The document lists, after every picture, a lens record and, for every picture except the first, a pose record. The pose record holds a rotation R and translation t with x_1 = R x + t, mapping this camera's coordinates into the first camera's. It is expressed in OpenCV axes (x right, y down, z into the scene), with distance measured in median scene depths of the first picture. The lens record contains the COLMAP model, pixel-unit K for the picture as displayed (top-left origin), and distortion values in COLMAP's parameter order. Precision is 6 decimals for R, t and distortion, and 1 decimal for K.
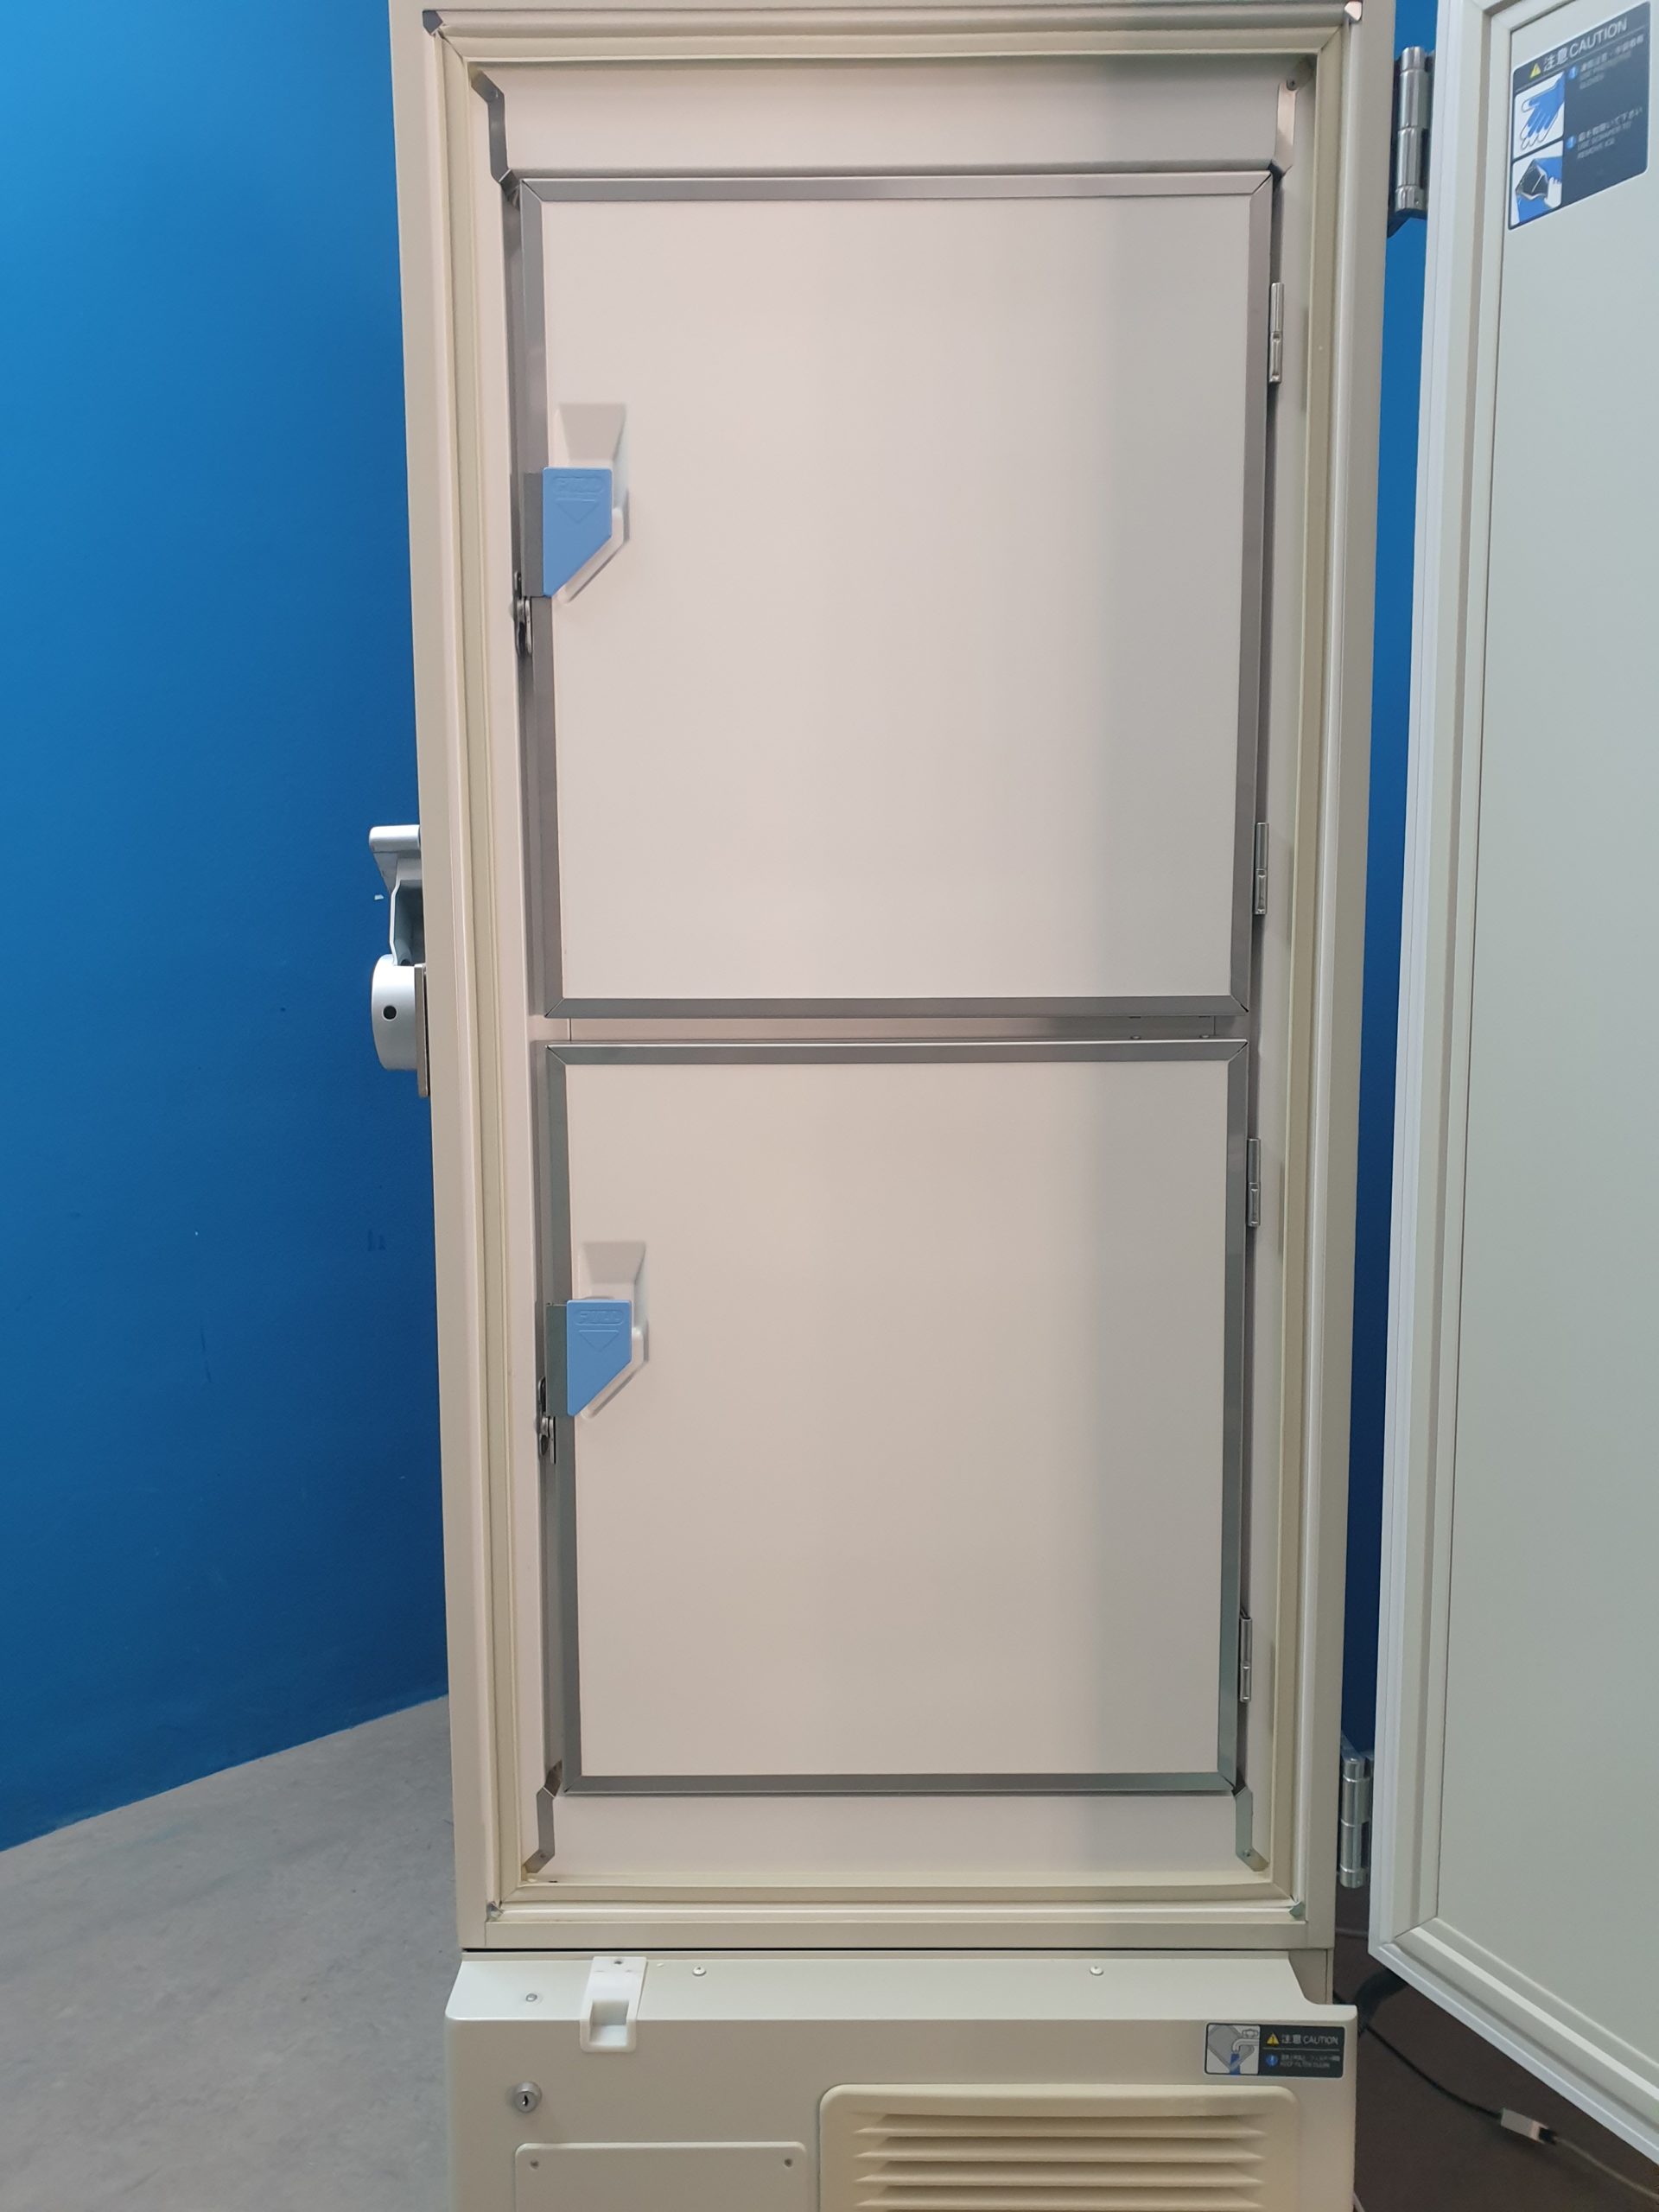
lens RADIAL K [[1780.8, 0, 841.9], [0, 1780.8, 1113.3], [0, 0, 1]] dist [-0.006648, 0.028275]
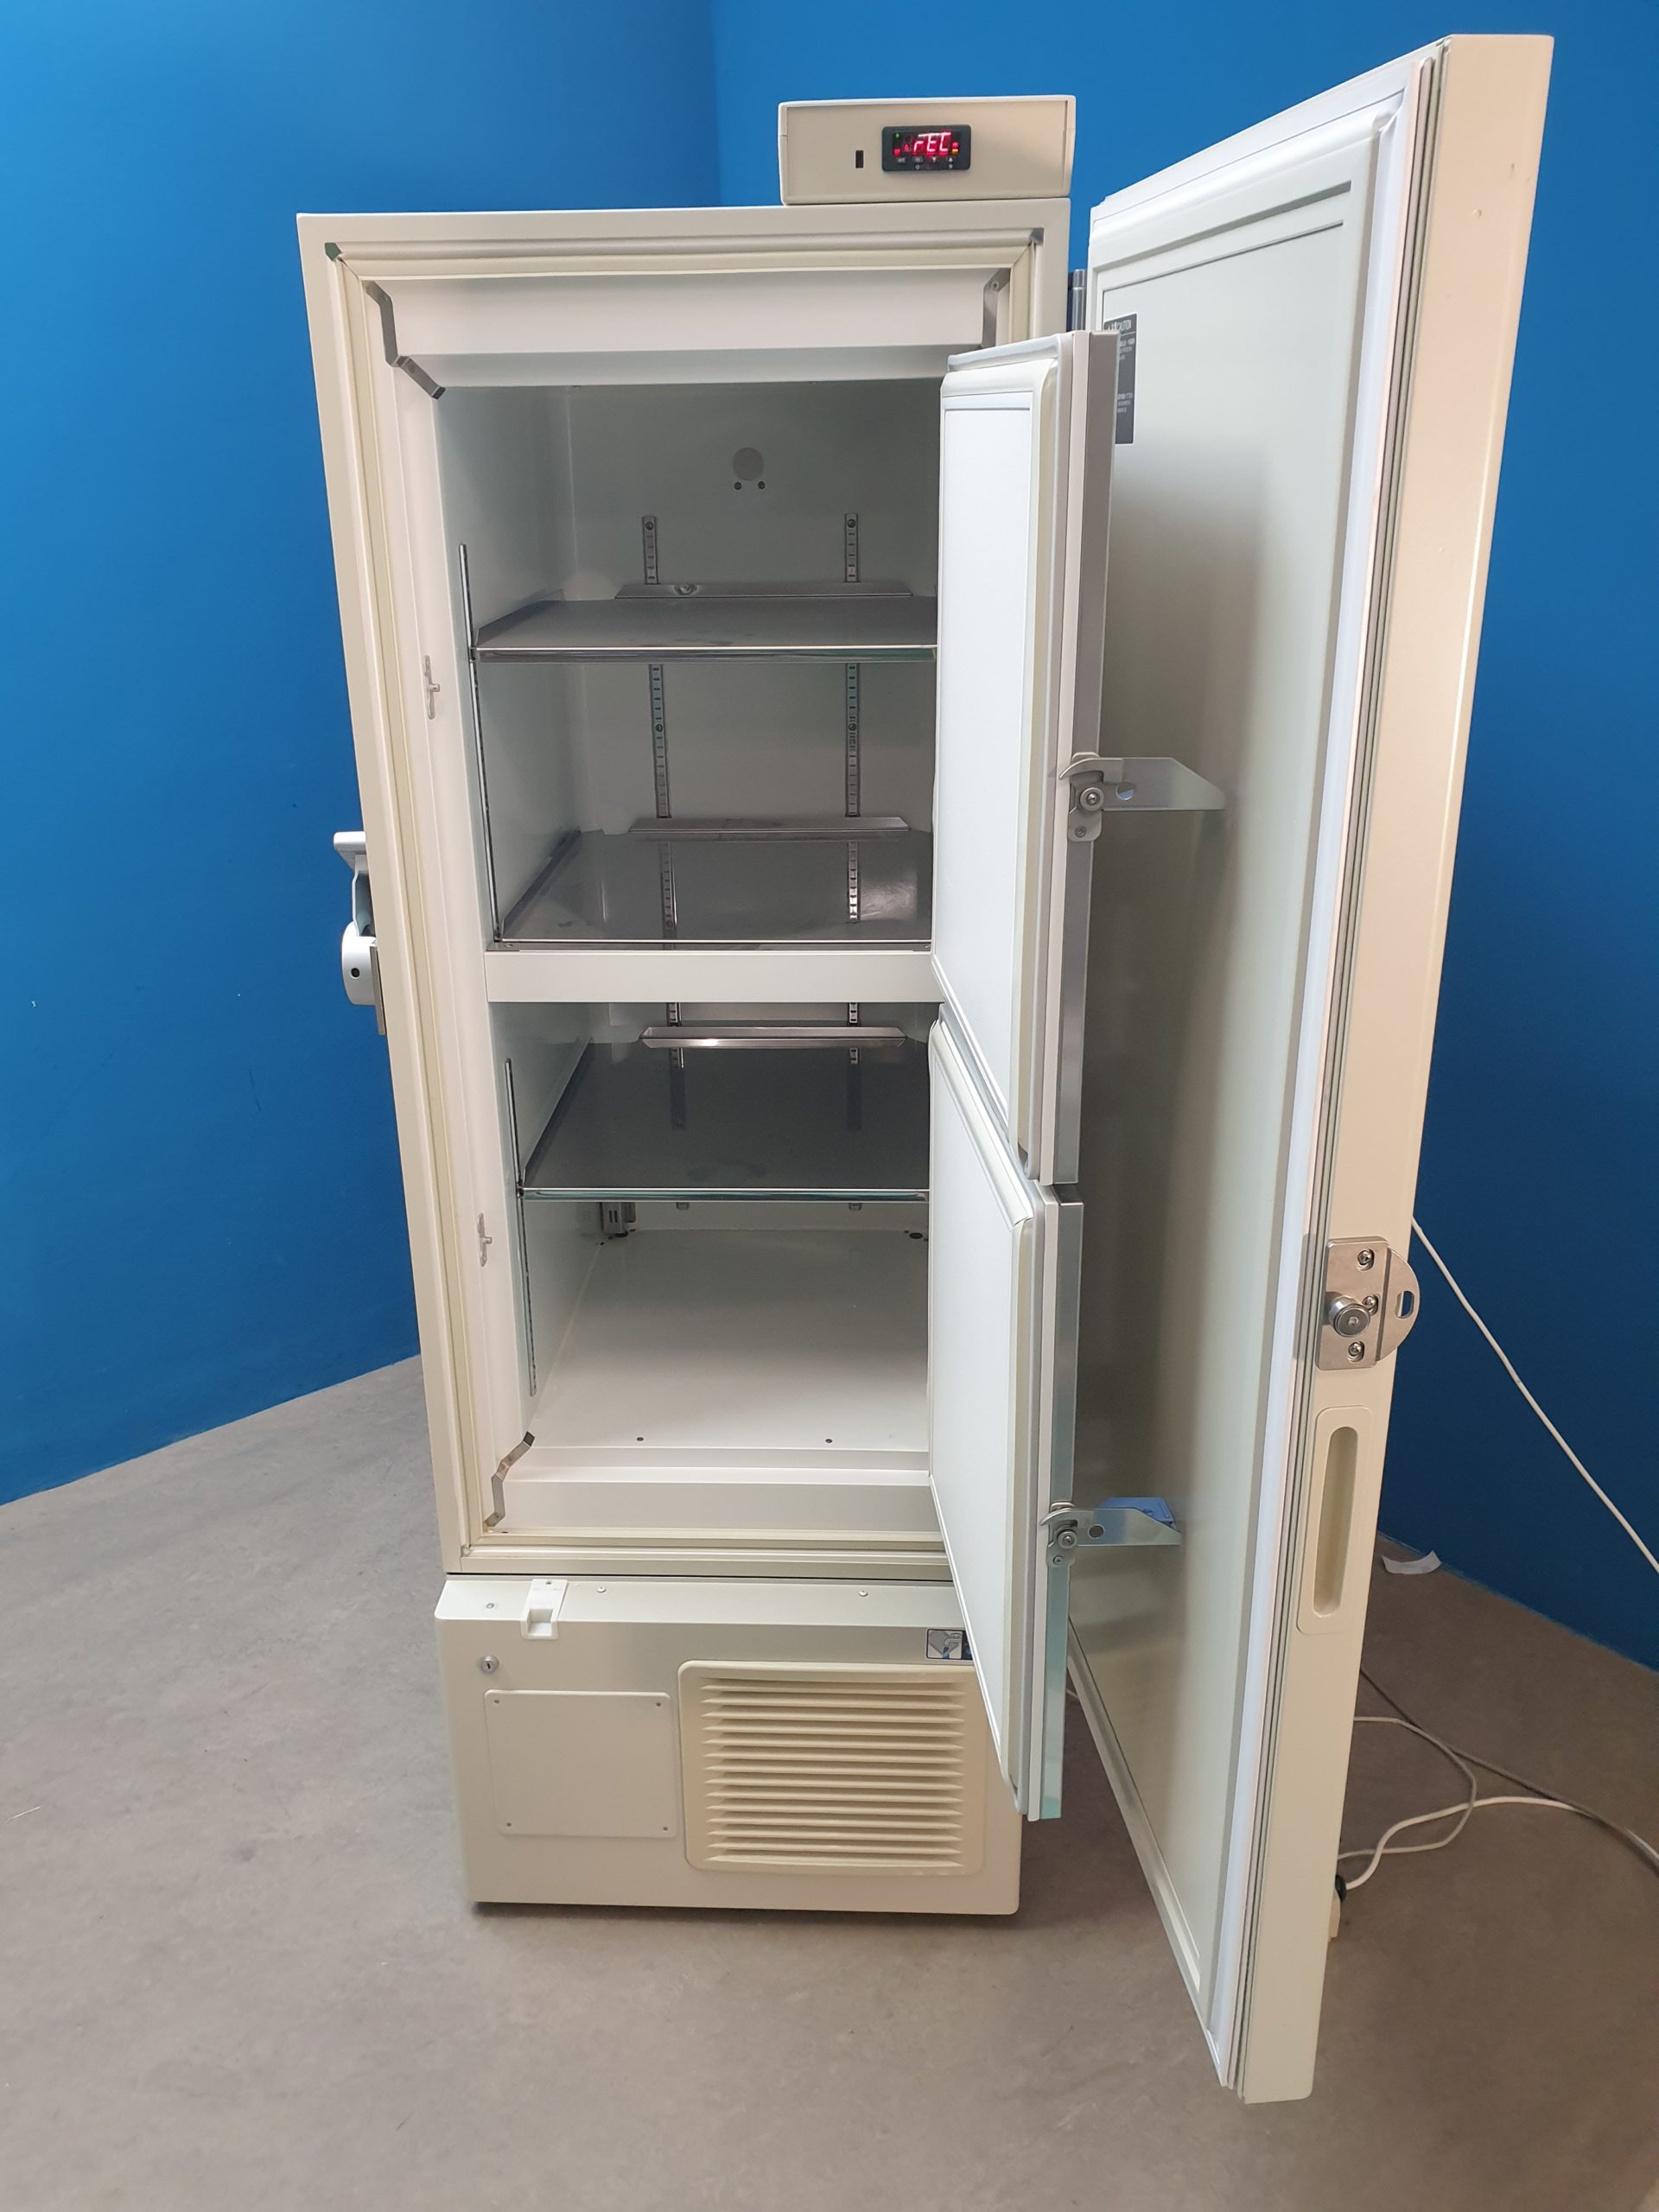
lens RADIAL K [[1780.8, 0, 819.8], [0, 1780.8, 1121.2], [0, 0, 1]] dist [-0.006648, 0.028275]
pose [[0.999147, 0.007237, -0.040647, 0.165976], [0.003001, 0.969181, 0.246331, -0.280579], [0.041177, -0.246243, 0.968333, -0.365616]]
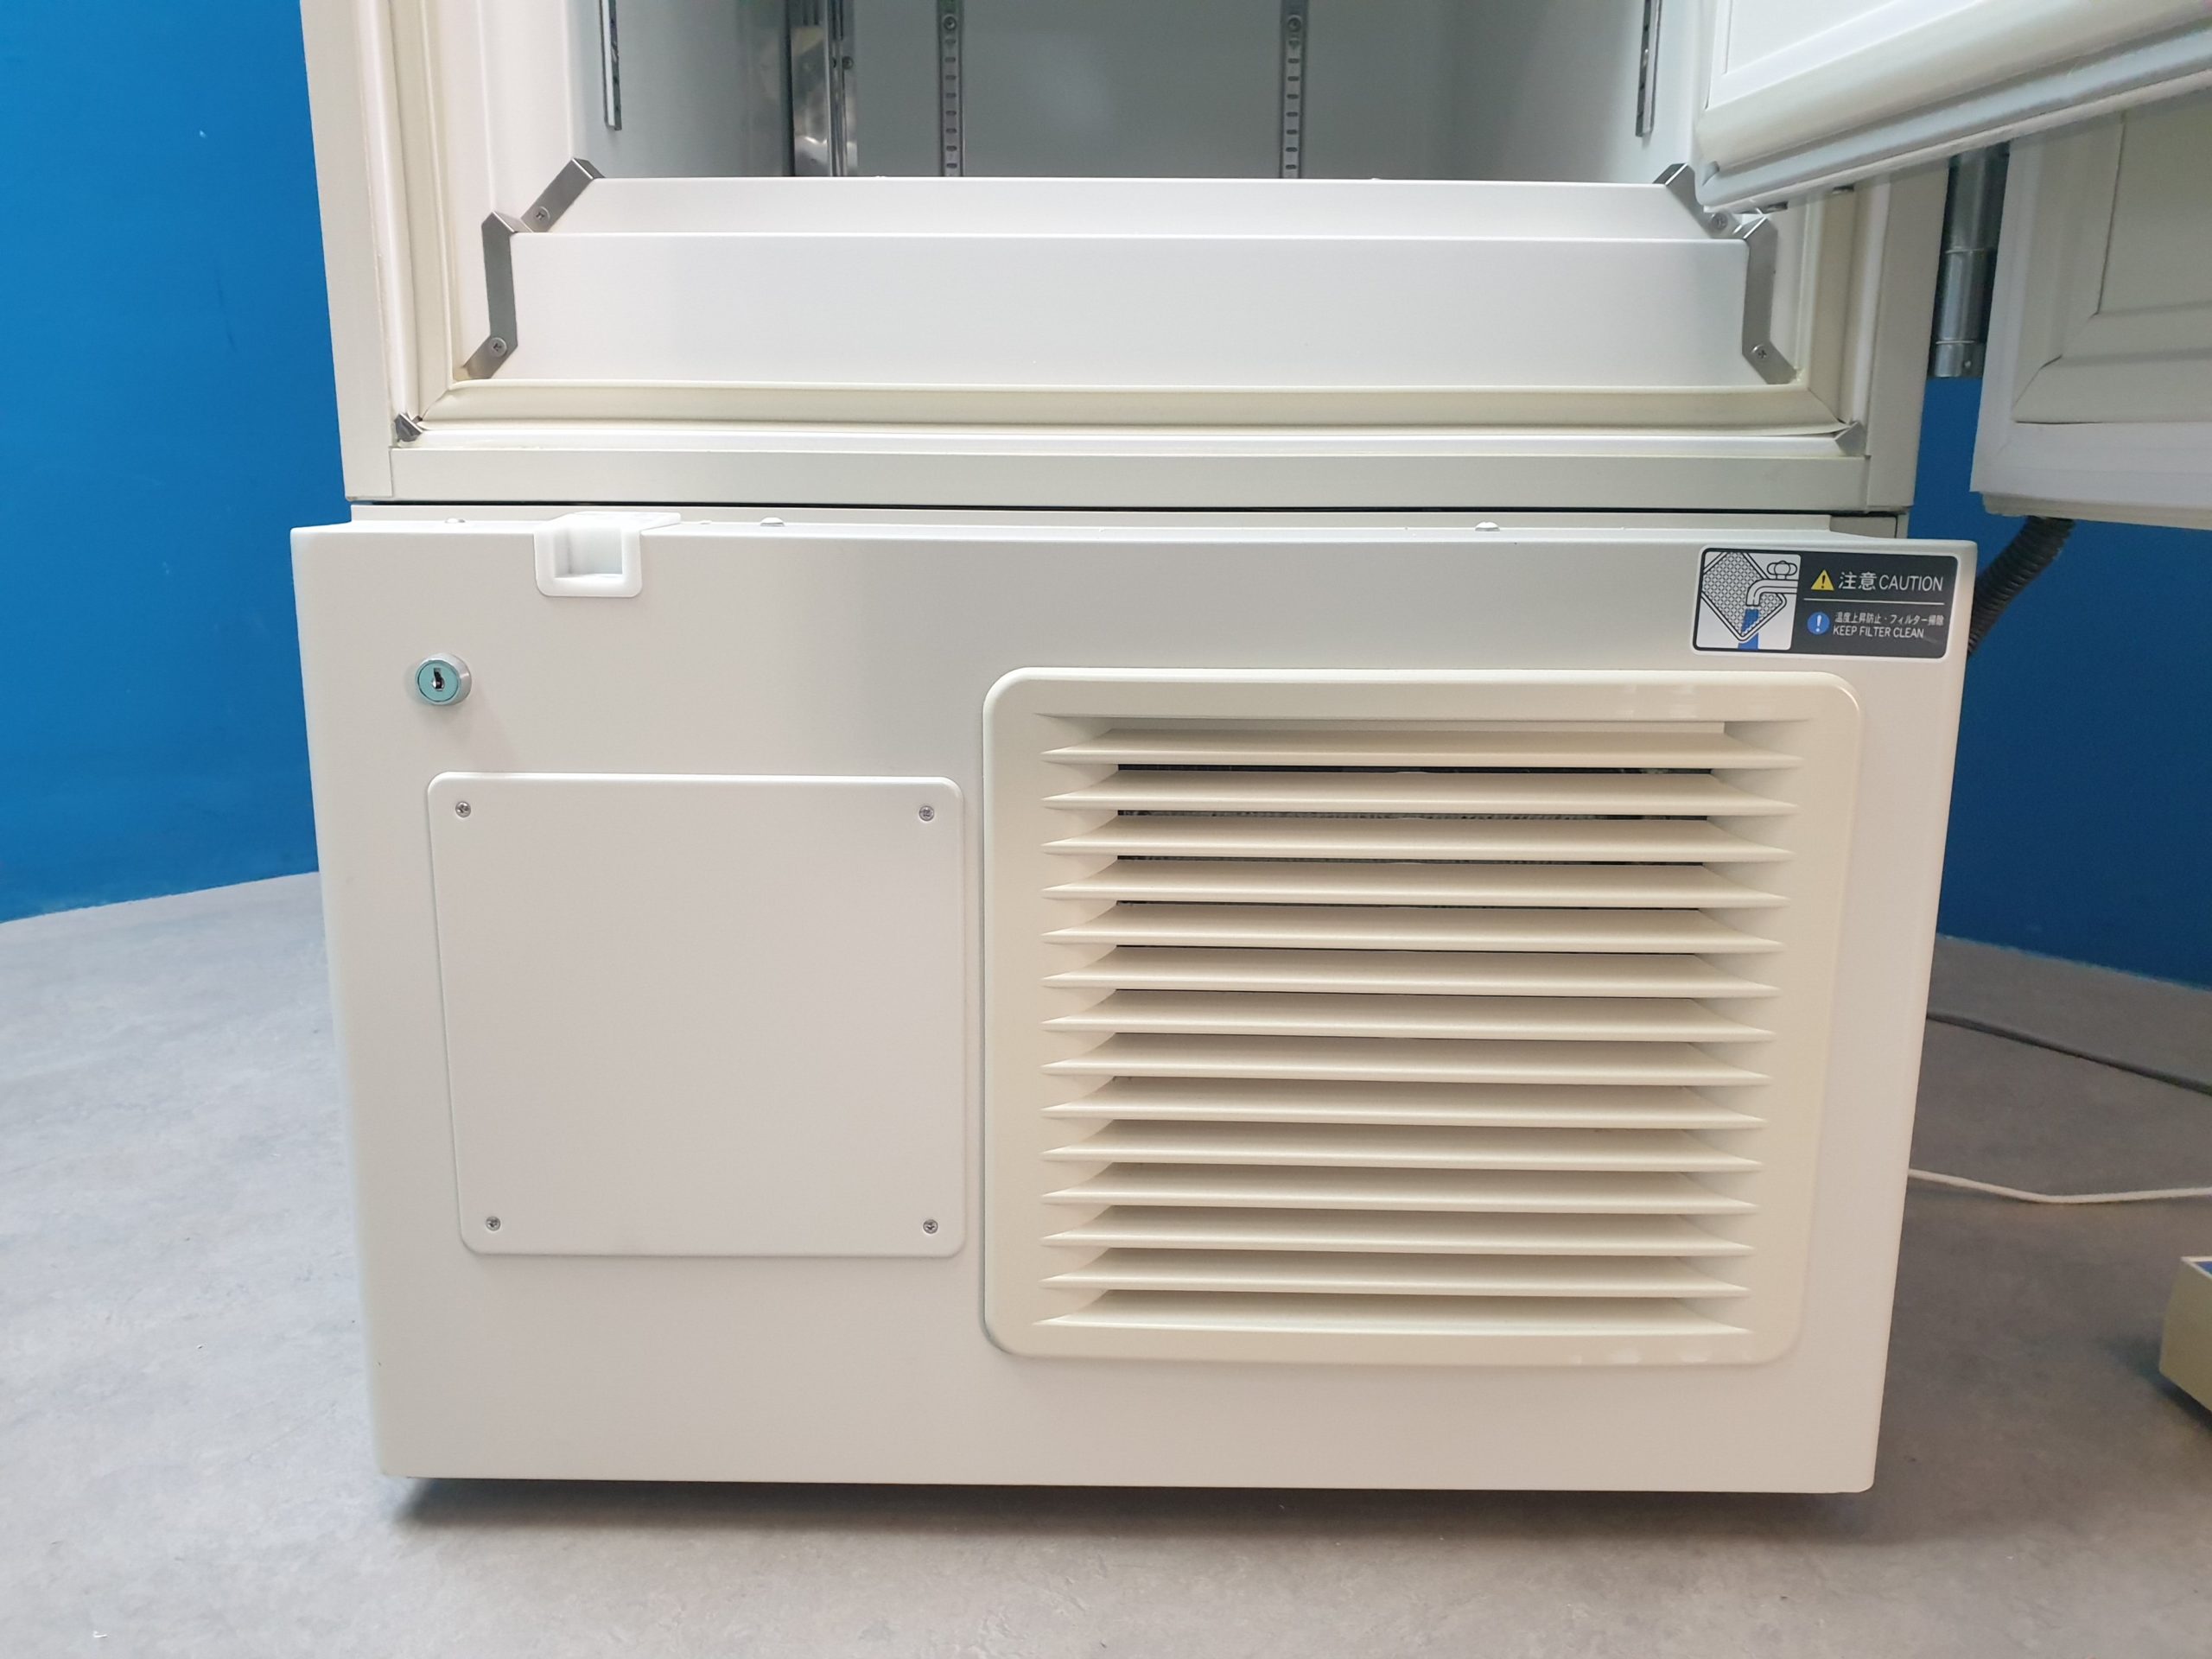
lens RADIAL K [[1780.8, 0, 1096.3], [0, 1780.8, 837.4], [0, 0, 1]] dist [-0.006648, 0.028275]
pose [[0.999943, 0.010453, -0.002362, 0.023633], [-0.010177, 0.995281, 0.096499, 0.529269], [0.003359, -0.096469, 0.995330, 0.442211]]
